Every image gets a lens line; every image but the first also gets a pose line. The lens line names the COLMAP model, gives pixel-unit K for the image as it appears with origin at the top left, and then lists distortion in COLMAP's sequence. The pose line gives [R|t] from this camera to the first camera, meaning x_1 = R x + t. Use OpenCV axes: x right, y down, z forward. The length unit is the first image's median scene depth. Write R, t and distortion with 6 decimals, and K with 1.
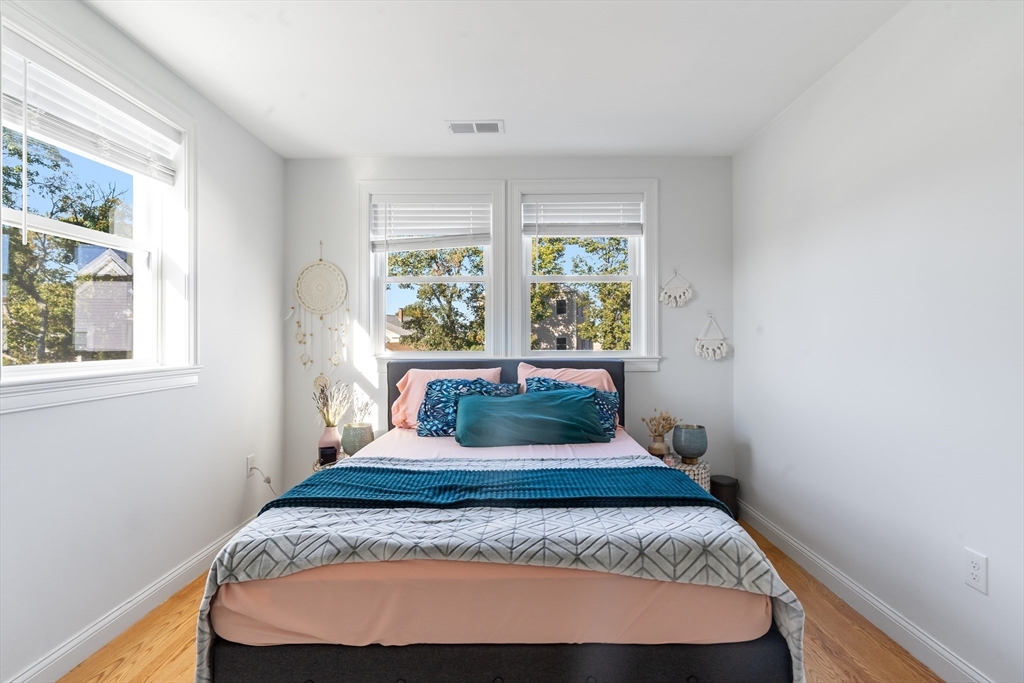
lens RADIAL K [[500.6, 0, 514.1], [0, 500.6, 340.1], [0, 0, 1]] dist [0.009816, -0.003350]
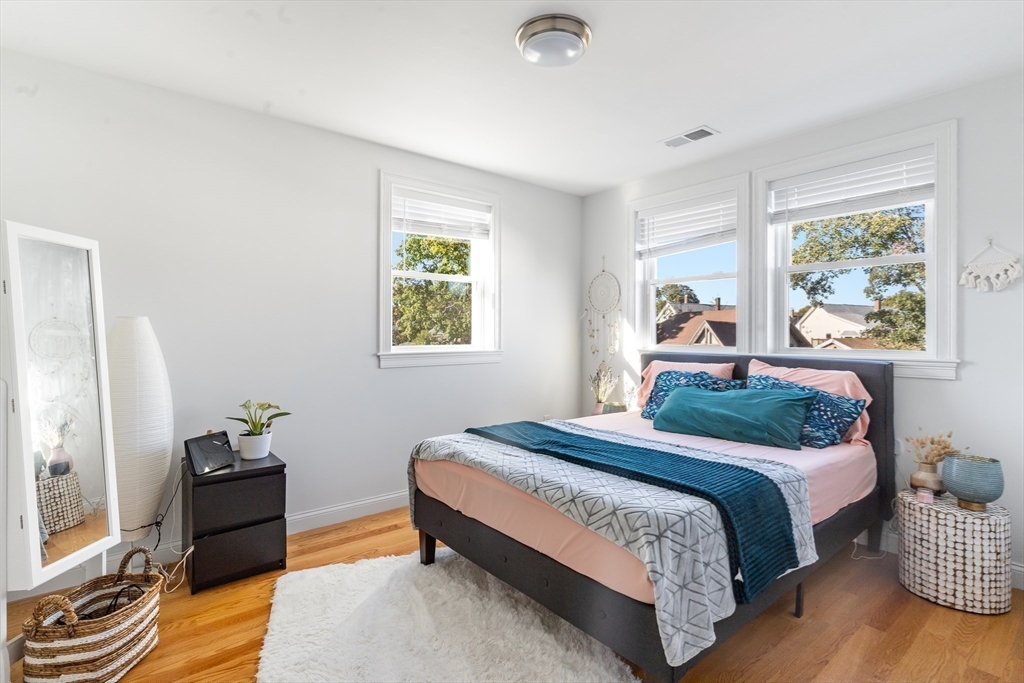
lens RADIAL K [[500.6, 0, 501.7], [0, 500.6, 332.4], [0, 0, 1]] dist [0.009816, -0.003350]
pose [[0.622959, 0.004402, -0.782242, 0.472860], [-0.006242, 0.999980, 0.000656, -0.004483], [0.782229, 0.004473, 0.622974, 0.015953]]
